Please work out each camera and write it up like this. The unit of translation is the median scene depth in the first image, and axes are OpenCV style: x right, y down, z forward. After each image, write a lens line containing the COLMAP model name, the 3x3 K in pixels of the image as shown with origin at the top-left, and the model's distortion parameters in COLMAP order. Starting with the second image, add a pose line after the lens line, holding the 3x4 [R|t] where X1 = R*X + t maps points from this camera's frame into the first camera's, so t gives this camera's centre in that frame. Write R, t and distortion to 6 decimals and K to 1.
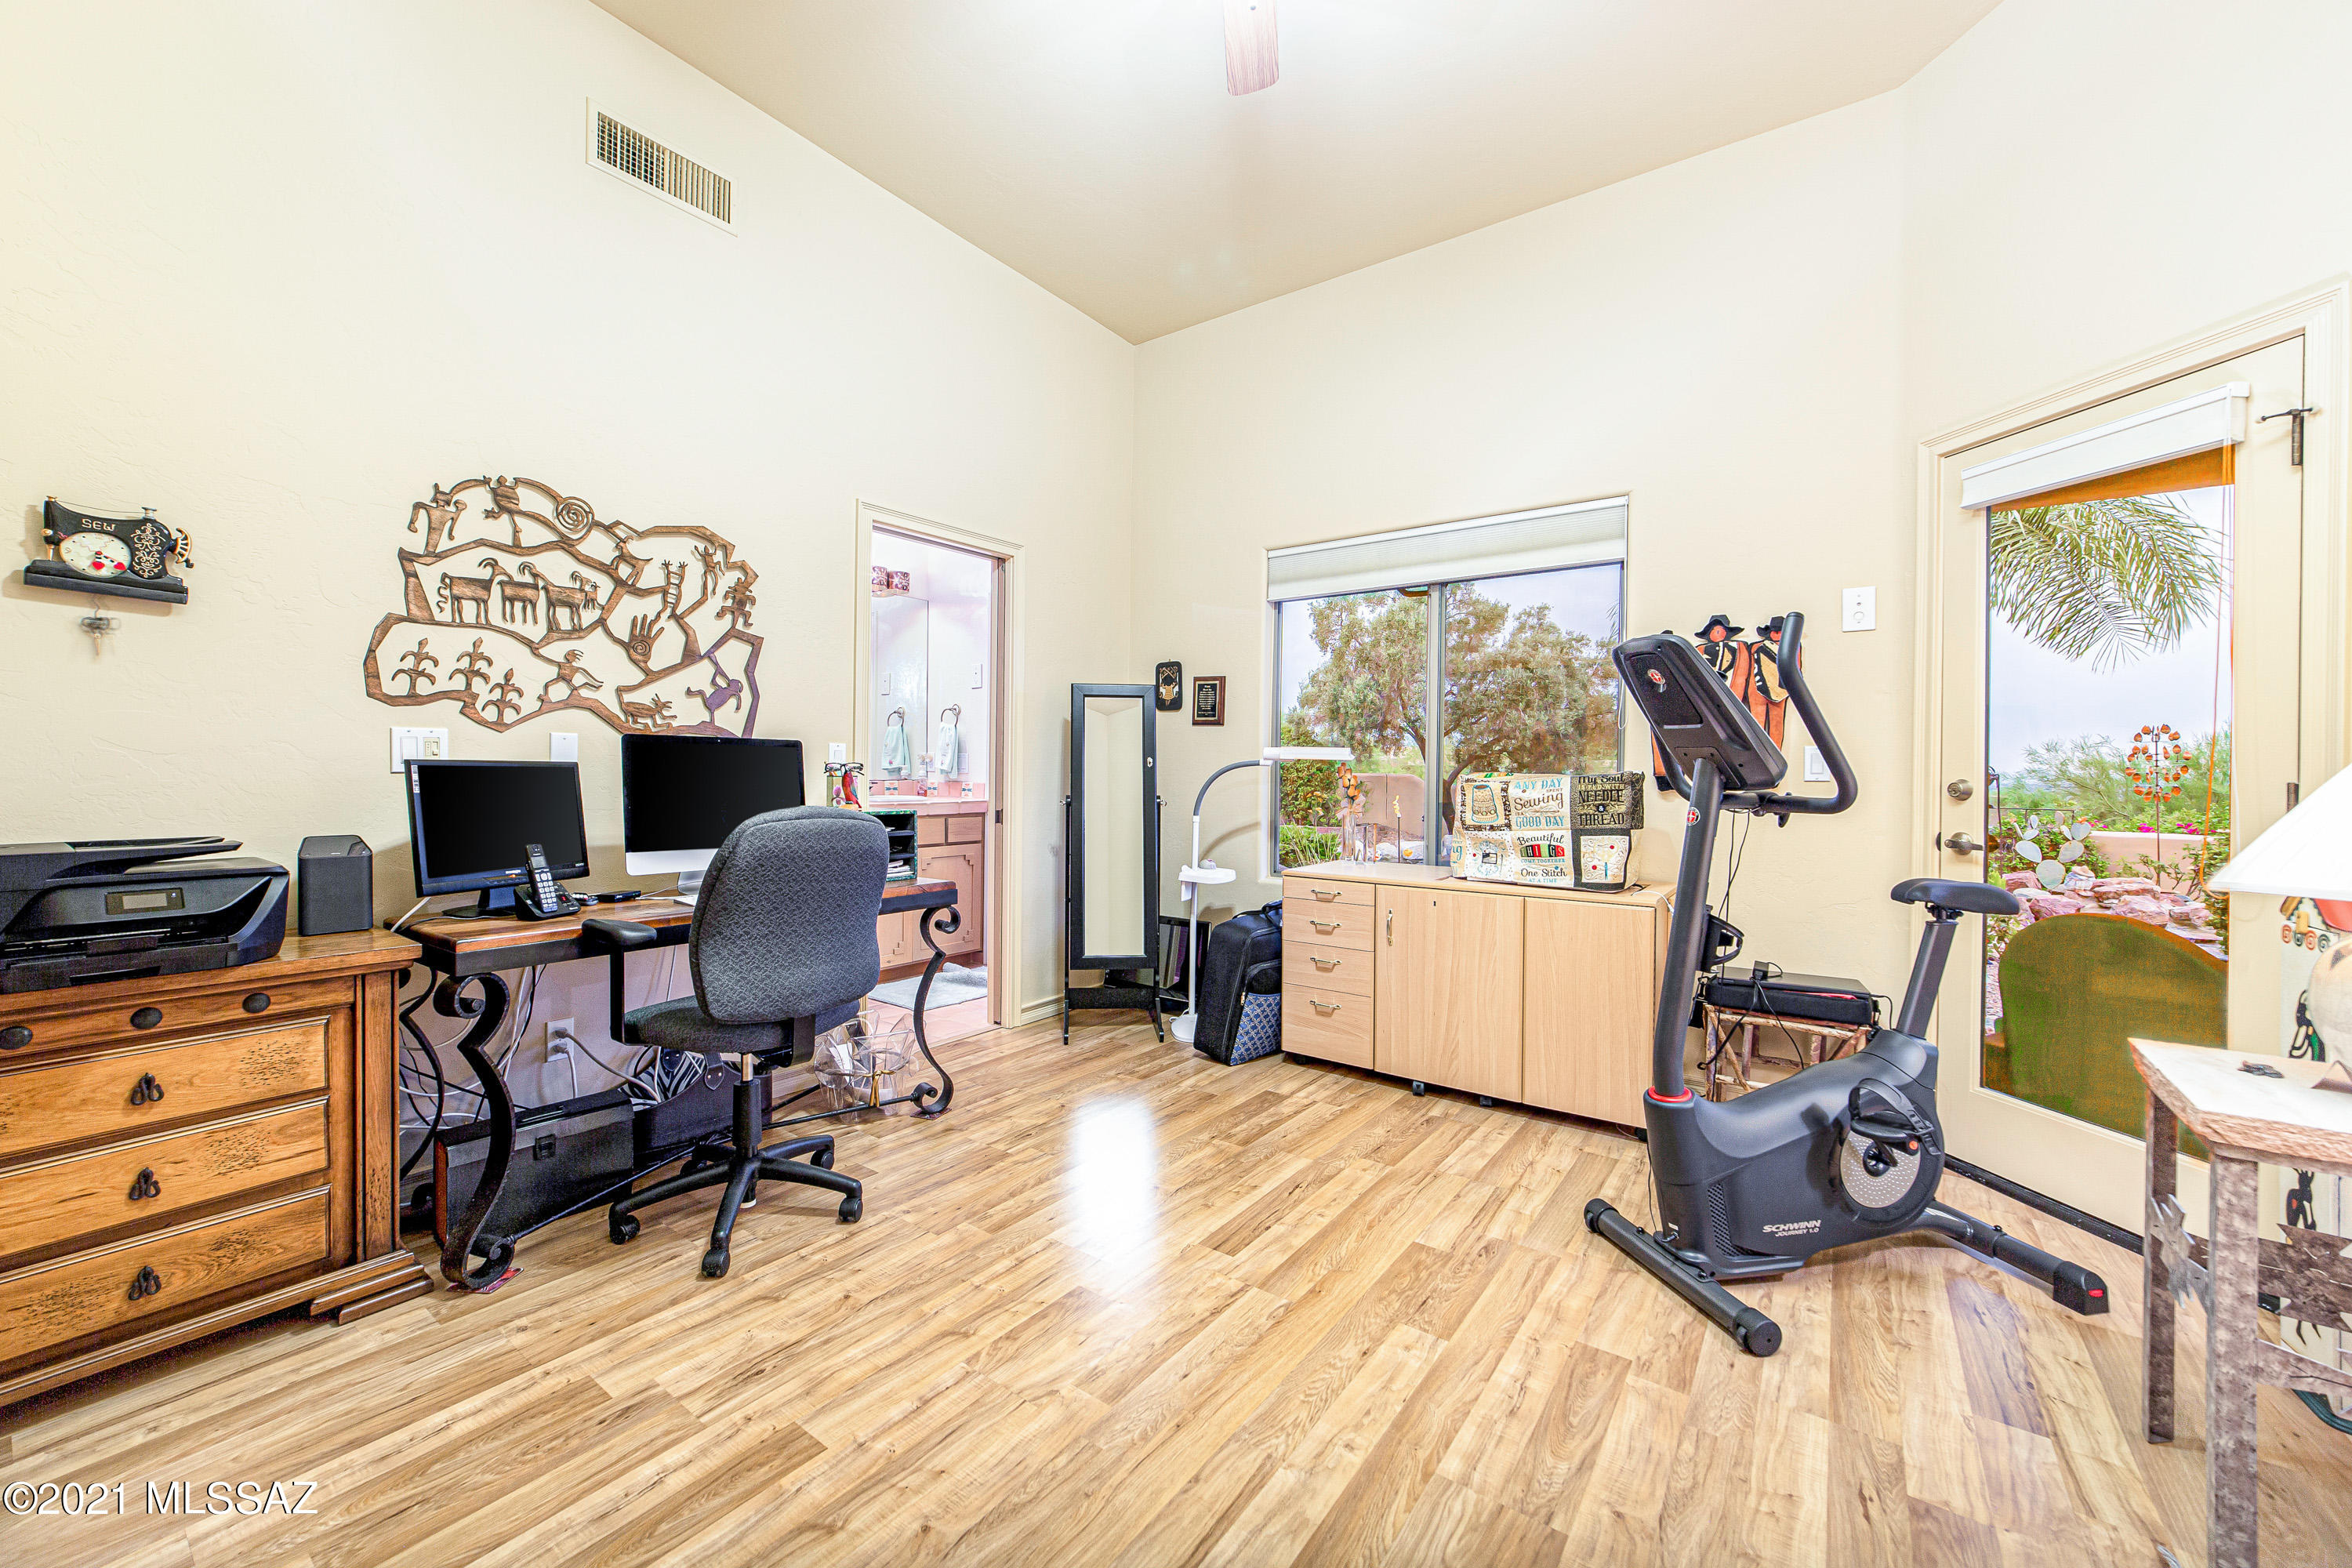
lens RADIAL K [[914.5, 0, 1169.2], [0, 914.5, 777.2], [0, 0, 1]] dist [-0.016054, 0.001356]
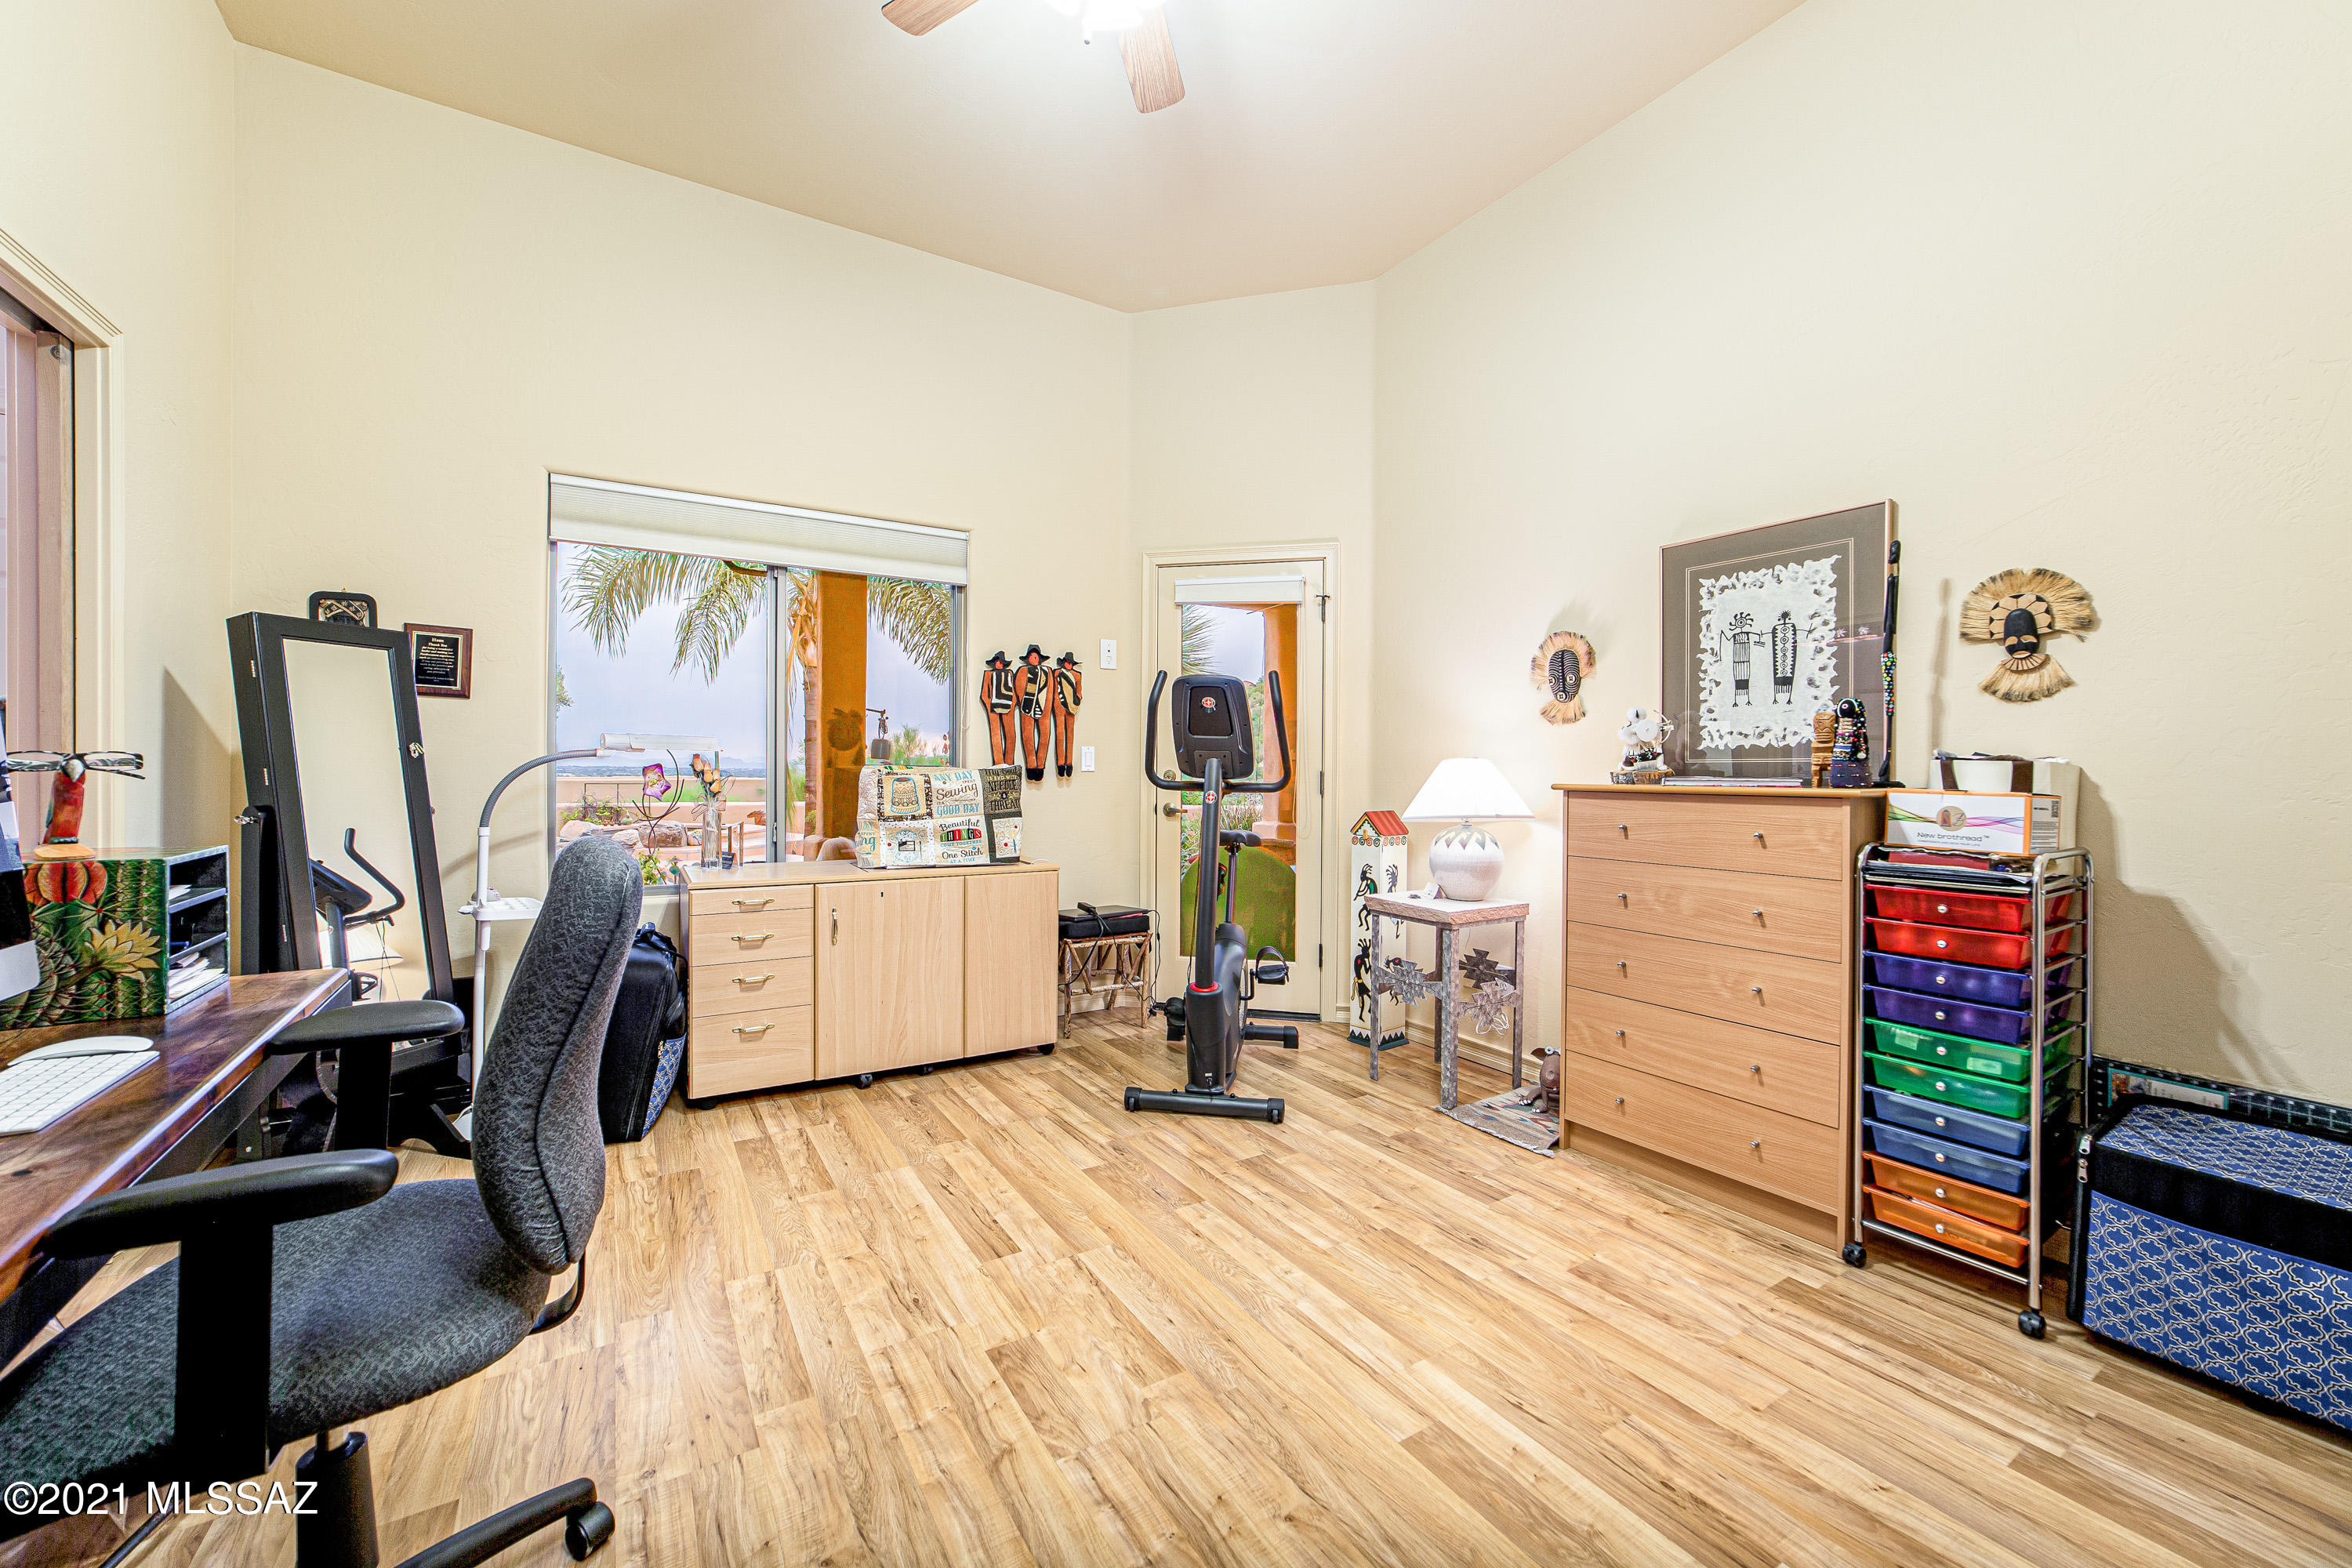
lens RADIAL K [[914.5, 0, 1174.3], [0, 914.5, 775.9], [0, 0, 1]] dist [-0.016054, 0.001356]
pose [[0.368127, -0.015234, 0.929651, -0.554022], [0.000607, 0.999869, 0.016144, -0.011070], [-0.929775, -0.005379, 0.368088, 0.330398]]
